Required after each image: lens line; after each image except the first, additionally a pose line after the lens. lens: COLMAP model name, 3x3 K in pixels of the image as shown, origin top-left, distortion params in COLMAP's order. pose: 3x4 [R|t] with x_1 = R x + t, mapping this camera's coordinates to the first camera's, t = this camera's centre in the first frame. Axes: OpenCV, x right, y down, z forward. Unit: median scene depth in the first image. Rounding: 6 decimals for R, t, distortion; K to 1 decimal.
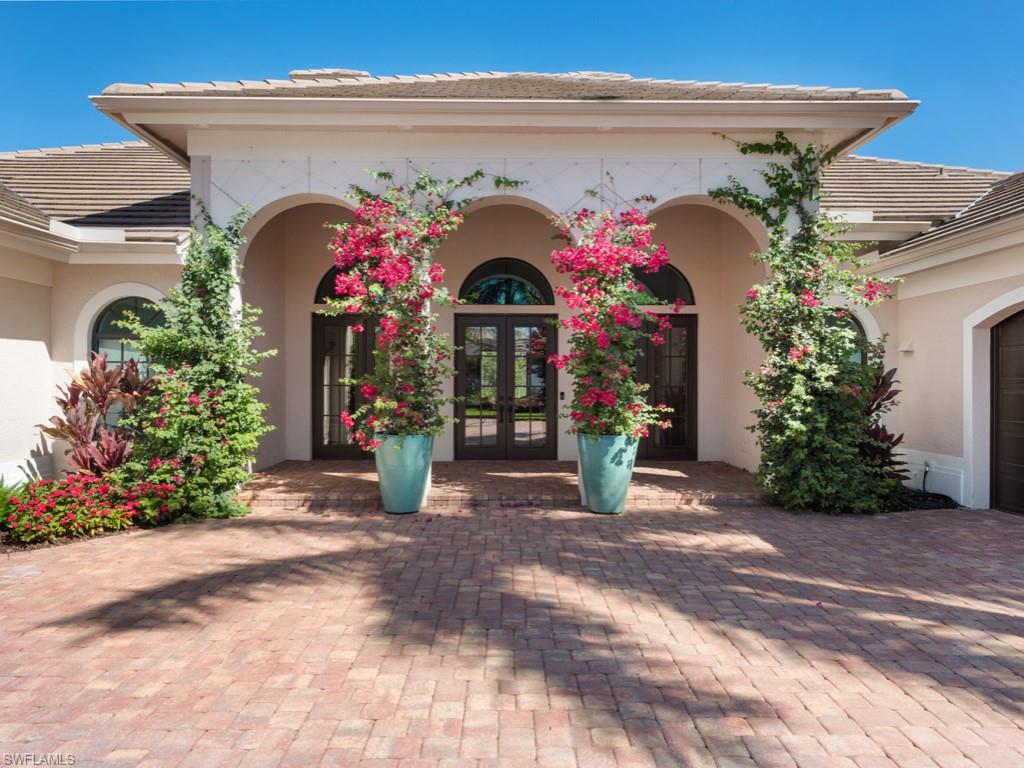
lens RADIAL K [[655.8, 0, 512.0], [0, 655.8, 384.0], [0, 0, 1]] dist [0.000367, 0.000055]
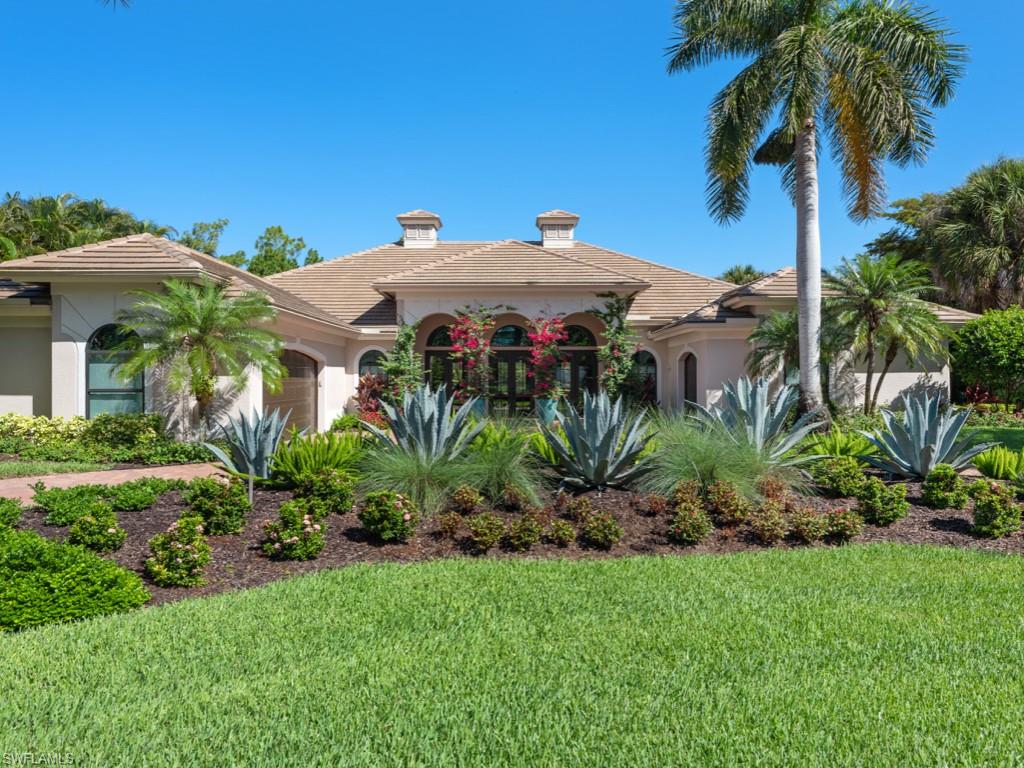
lens RADIAL K [[717.0, 0, 512.0], [0, 717.0, 384.0], [0, 0, 1]] dist [0.000004, -0.000017]
pose [[0.999725, -0.003475, -0.023210, 0.065262], [0.003683, 0.999953, 0.008932, -0.016299], [0.023178, -0.009015, 0.999691, -2.032521]]
